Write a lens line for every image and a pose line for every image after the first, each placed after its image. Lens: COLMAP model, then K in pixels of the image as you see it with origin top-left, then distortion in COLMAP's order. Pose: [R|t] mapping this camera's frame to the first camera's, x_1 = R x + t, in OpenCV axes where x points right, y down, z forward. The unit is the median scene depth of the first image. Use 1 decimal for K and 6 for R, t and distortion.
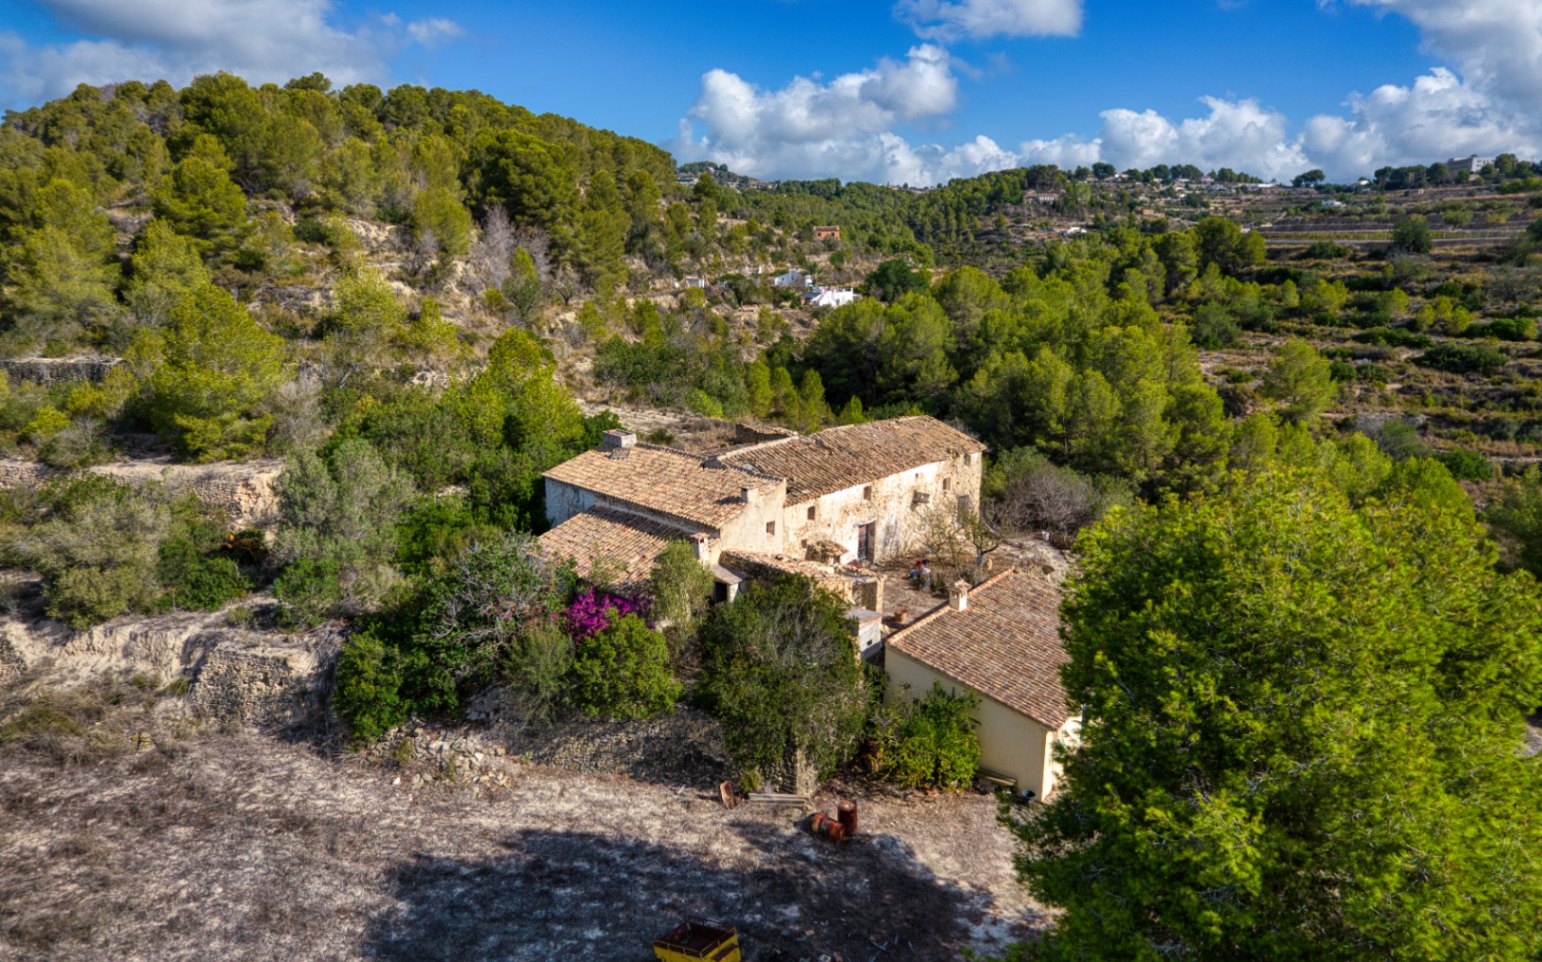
lens RADIAL K [[1087.5, 0, 770.5], [0, 1087.5, 438.2], [0, 0, 1]] dist [-0.032448, 0.007620]
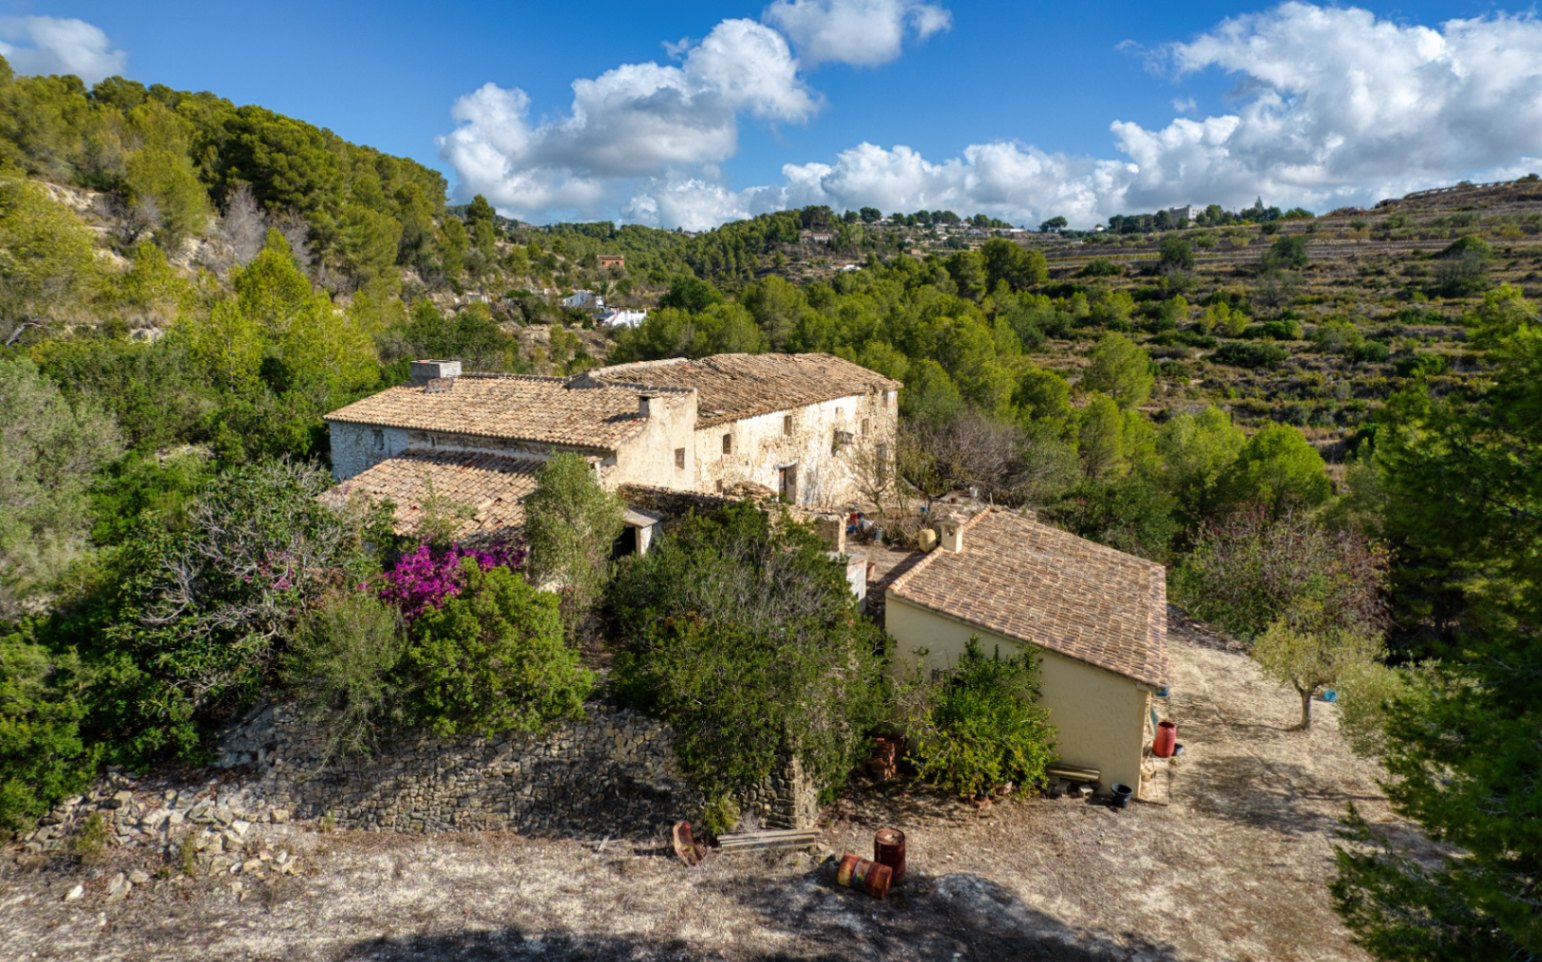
lens RADIAL K [[1034.3, 0, 771.0], [0, 1034.3, 481.0], [0, 0, 1]] dist [-0.073998, 0.093407]
pose [[0.973399, -0.039413, 0.225703, -0.085166], [0.044813, 0.998817, -0.018852, 0.103071], [-0.224693, 0.028465, 0.974014, 0.312839]]
